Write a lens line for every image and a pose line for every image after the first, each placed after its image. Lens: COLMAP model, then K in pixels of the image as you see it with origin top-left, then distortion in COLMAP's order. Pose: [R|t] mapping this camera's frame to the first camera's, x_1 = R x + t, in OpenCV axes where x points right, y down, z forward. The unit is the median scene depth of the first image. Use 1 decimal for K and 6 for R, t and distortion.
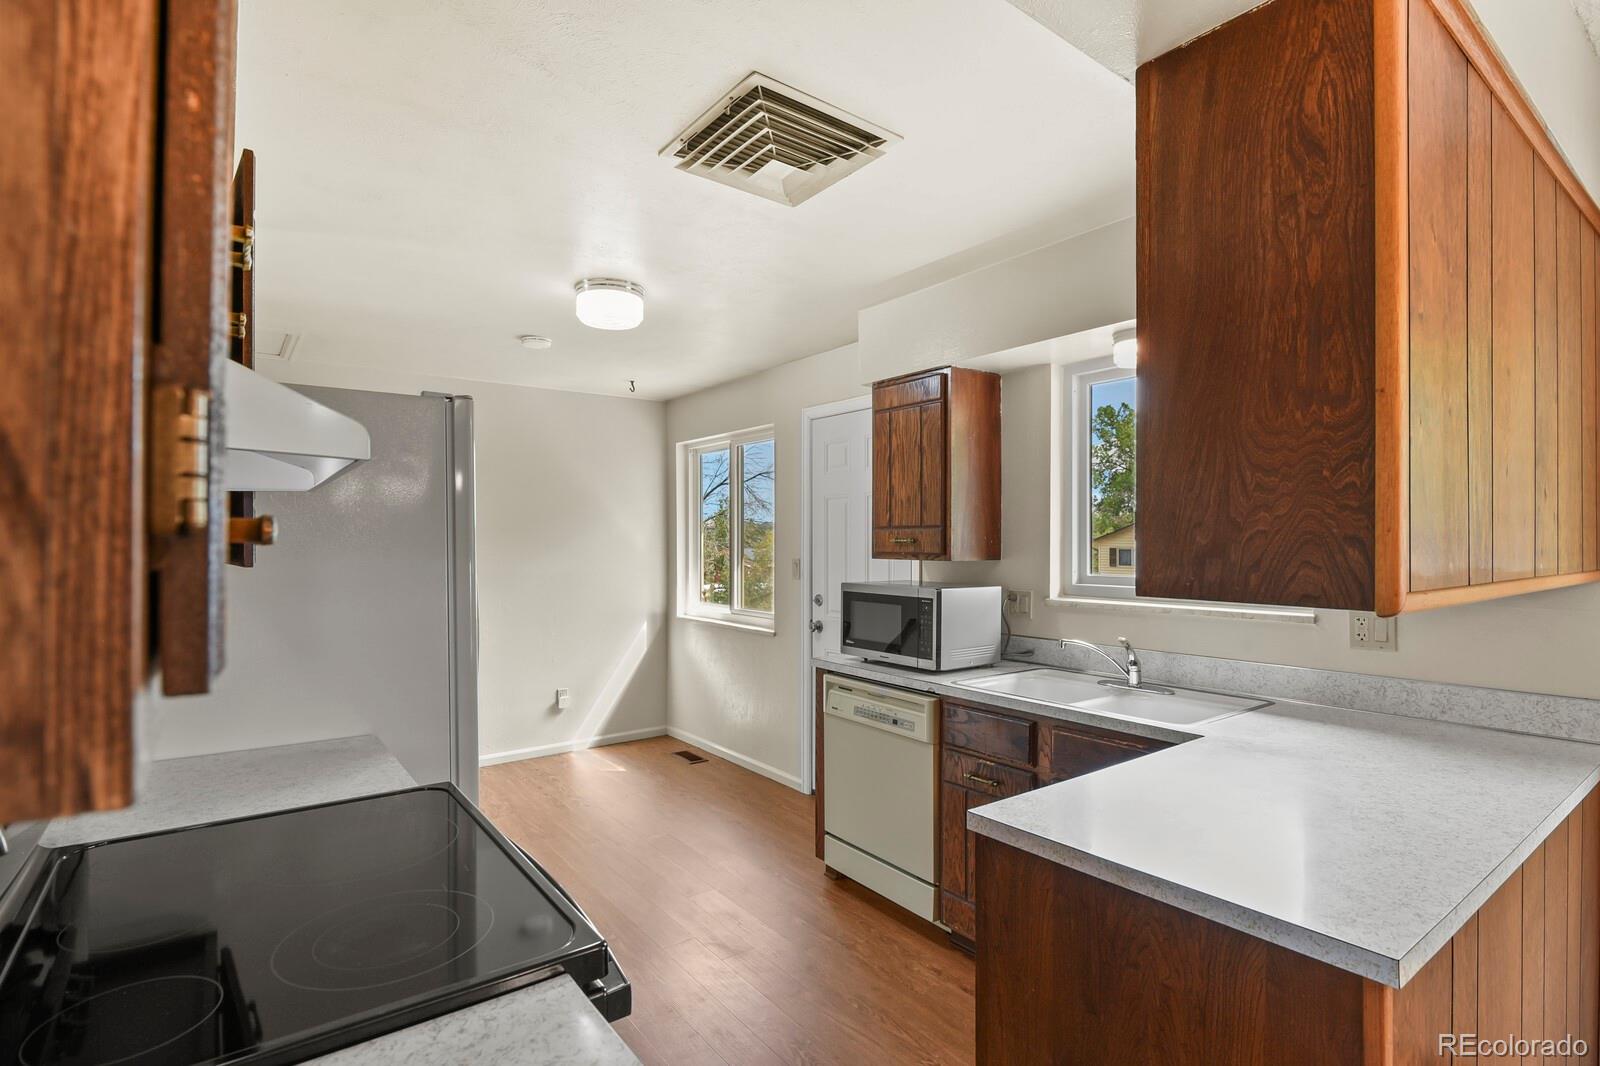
lens RADIAL K [[776.0, 0, 803.7], [0, 776.0, 538.4], [0, 0, 1]] dist [-0.003506, -0.012608]
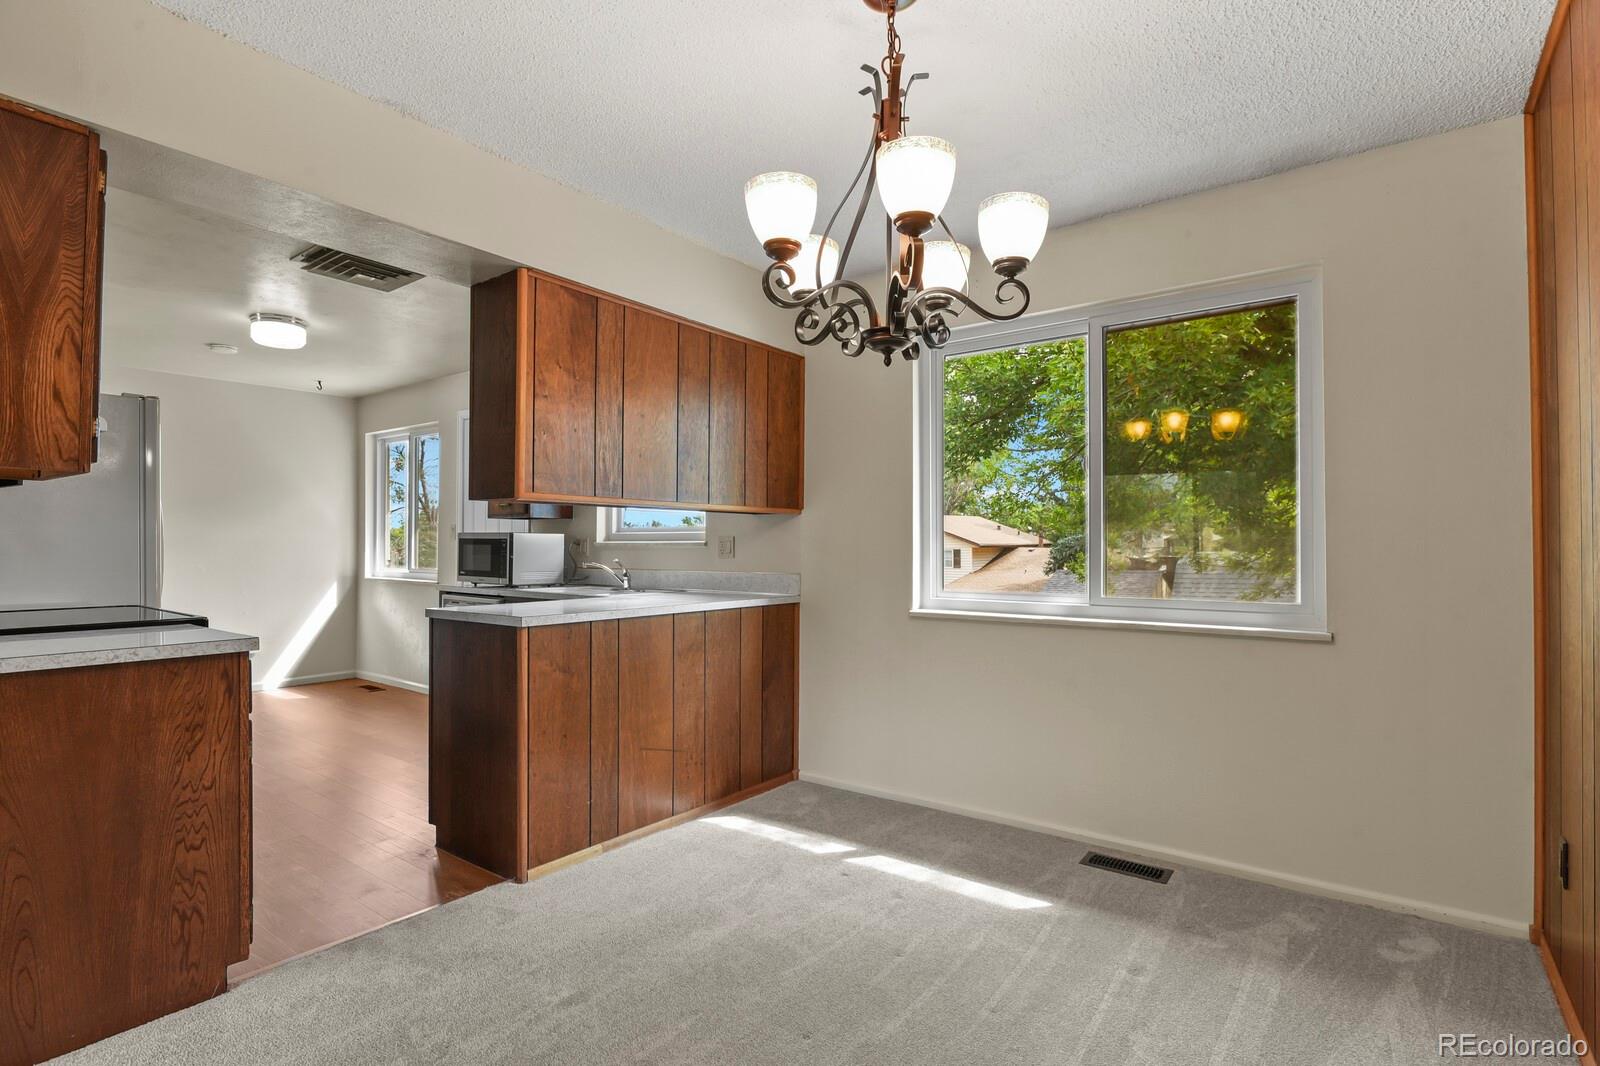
lens RADIAL K [[772.0, 0, 805.0], [0, 772.0, 533.9], [0, 0, 1]] dist [-0.020295, -0.000293]
pose [[0.958811, 0.005717, 0.283988, 0.270386], [-0.003693, 0.999964, -0.007662, 0.069809], [-0.284021, 0.006298, 0.958797, -0.585381]]
